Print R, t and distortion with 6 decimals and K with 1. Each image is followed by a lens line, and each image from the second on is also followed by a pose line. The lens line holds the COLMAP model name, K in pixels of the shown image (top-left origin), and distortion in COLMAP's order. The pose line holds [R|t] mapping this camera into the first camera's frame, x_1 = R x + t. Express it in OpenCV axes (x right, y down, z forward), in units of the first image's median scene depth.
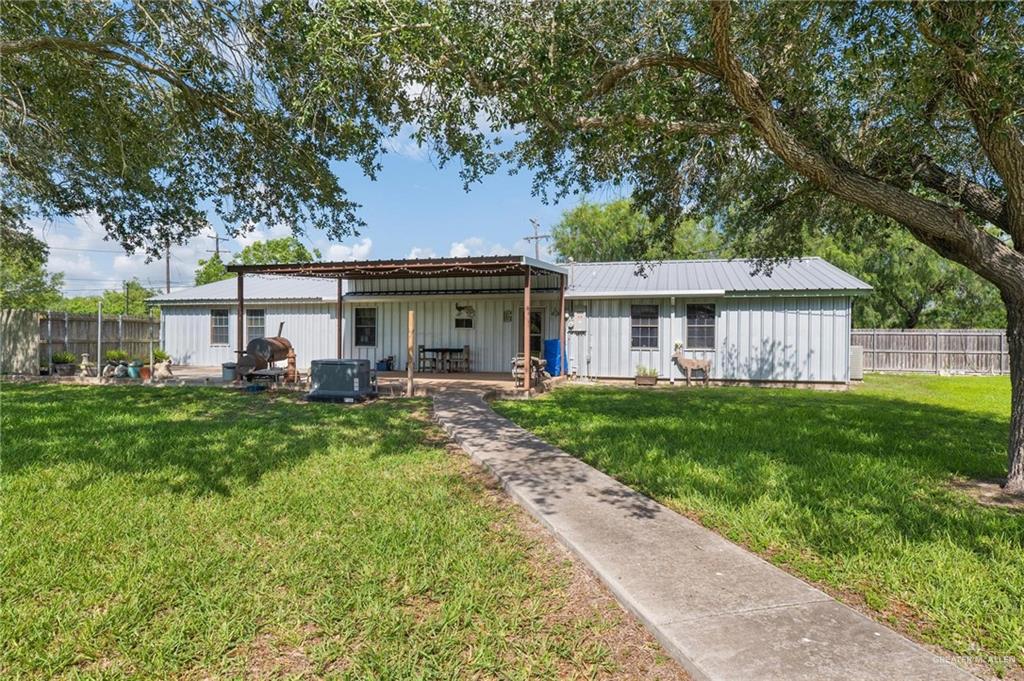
lens RADIAL K [[578.7, 0, 513.0], [0, 578.7, 336.6], [0, 0, 1]] dist [0.000399, -0.000216]
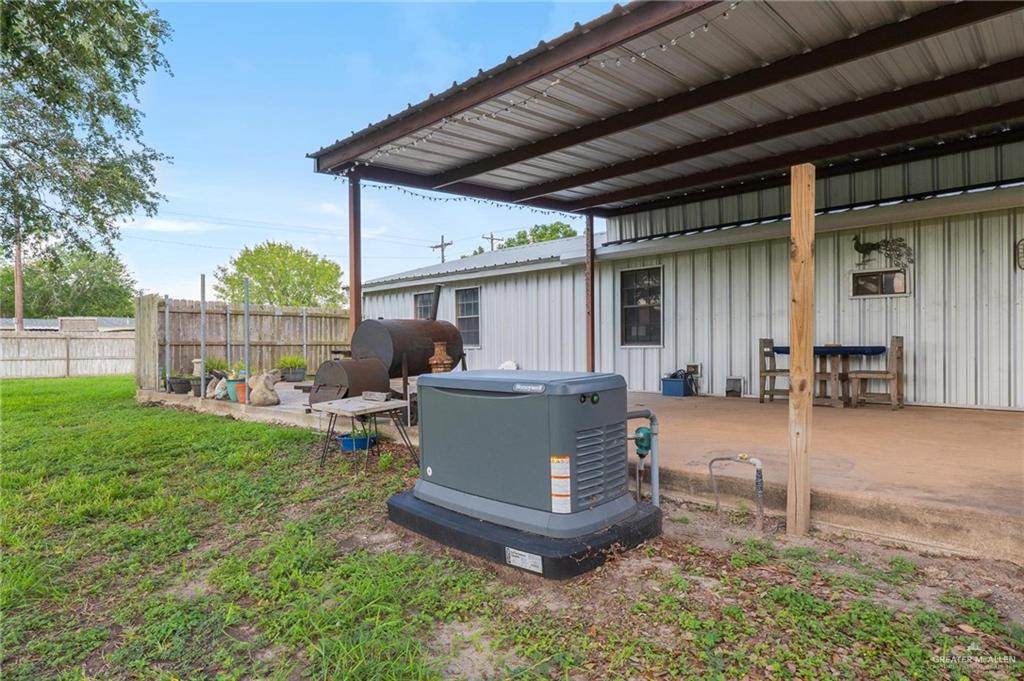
lens RADIAL K [[640.0, 0, 515.2], [0, 640.0, 345.1], [0, 0, 1]] dist [0.025032, 0.000815]
pose [[0.893966, -0.010466, -0.448012, -0.117560], [0.009590, 0.999945, -0.004224, 0.020297], [0.448032, -0.000521, 0.894017, 0.517169]]
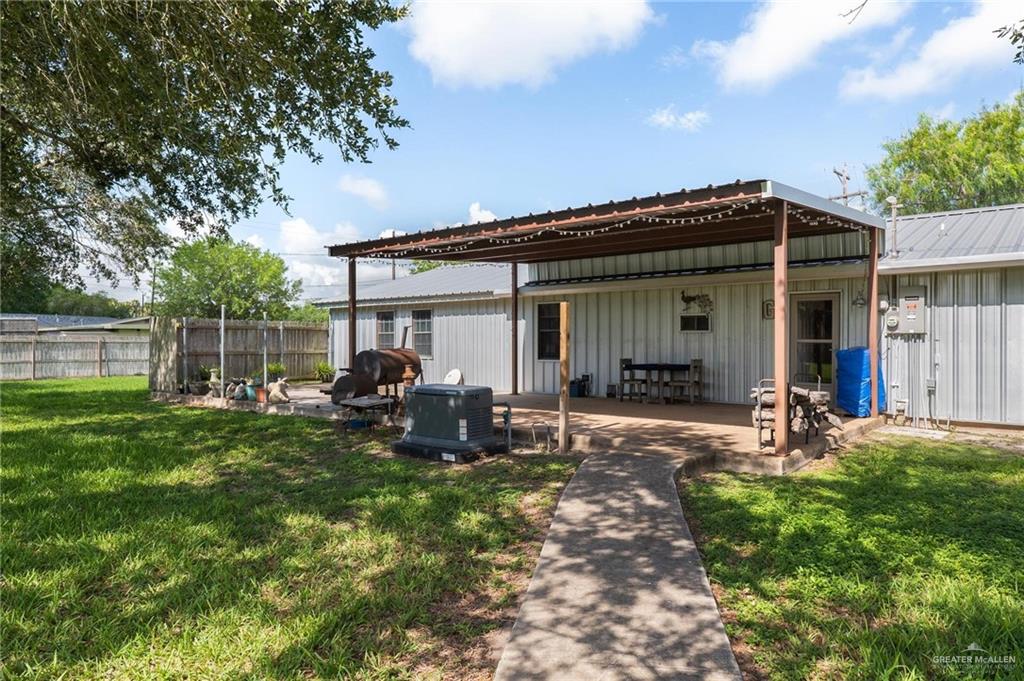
lens RADIAL K [[708.3, 0, 511.4], [0, 708.3, 340.4], [0, 0, 1]] dist [0.026796, -0.002332]
pose [[0.917642, -0.007522, -0.397337, 0.037895], [0.005446, 0.999965, -0.006352, -0.001193], [0.397370, 0.003665, 0.917651, 0.245987]]
